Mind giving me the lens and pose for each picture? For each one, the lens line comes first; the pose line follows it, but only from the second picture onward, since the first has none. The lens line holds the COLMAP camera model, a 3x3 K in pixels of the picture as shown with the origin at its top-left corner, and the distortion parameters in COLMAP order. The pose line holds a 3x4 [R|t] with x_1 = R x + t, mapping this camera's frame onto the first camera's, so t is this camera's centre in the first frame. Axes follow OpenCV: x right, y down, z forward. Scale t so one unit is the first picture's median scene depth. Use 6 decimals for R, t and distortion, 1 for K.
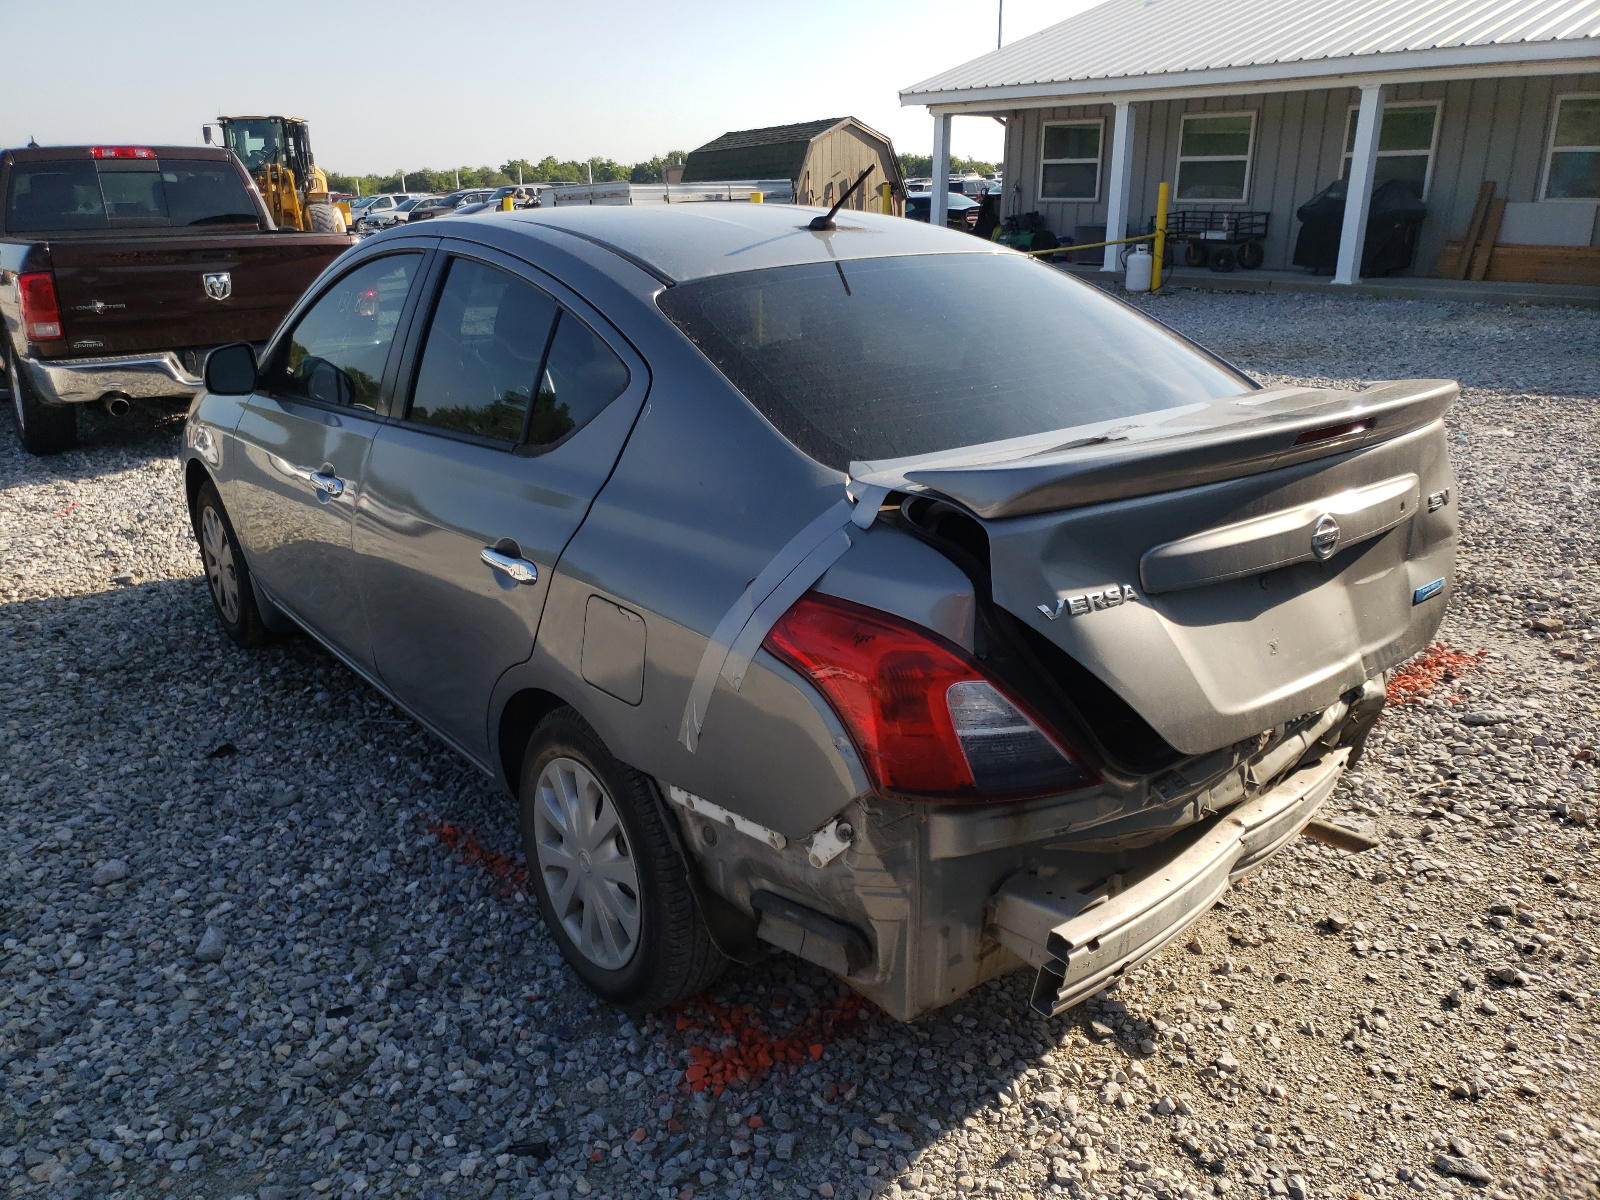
lens RADIAL K [[1316.8, 0, 796.2], [0, 1316.8, 598.3], [0, 0, 1]] dist [0.029061, 0.003200]
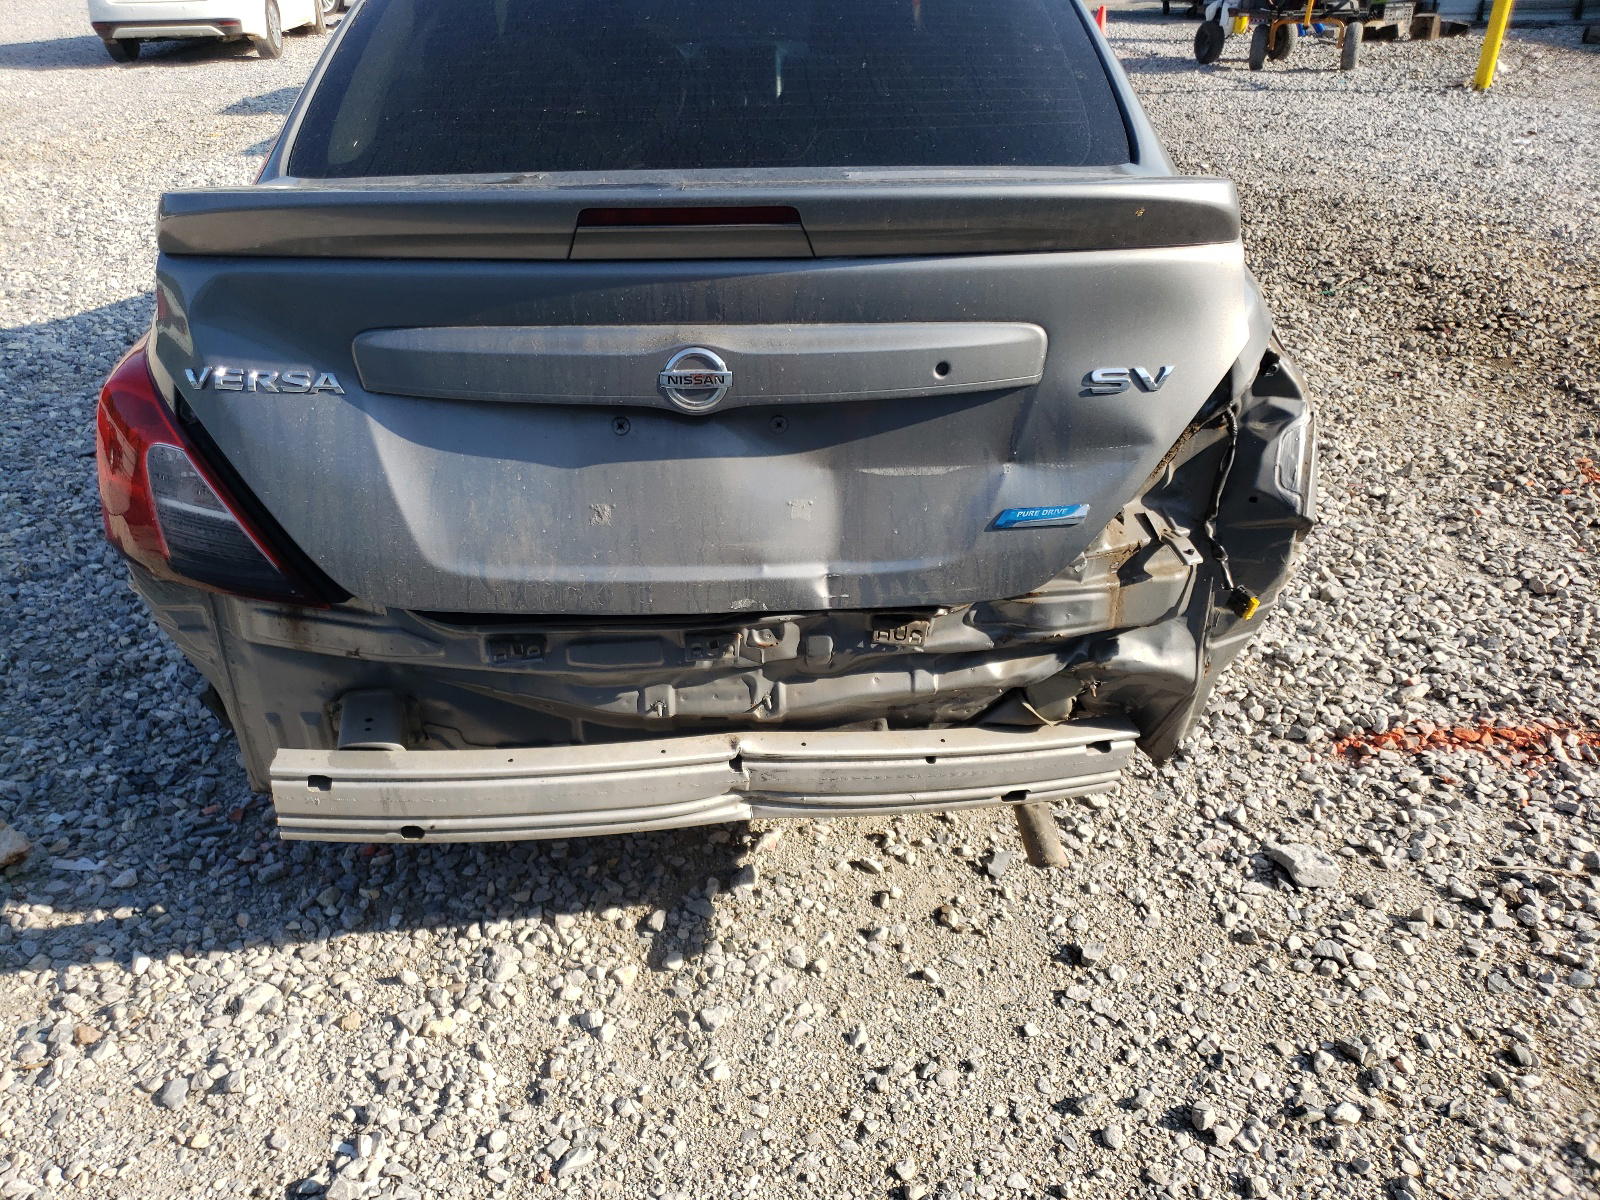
lens RADIAL K [[1316.8, 0, 798.0], [0, 1316.8, 600.2], [0, 0, 1]] dist [0.029061, 0.003200]
pose [[0.771967, 0.284226, -0.568580, 0.745222], [-0.181694, 0.955811, 0.231111, -0.090605], [0.609142, -0.075103, 0.789497, 0.405921]]
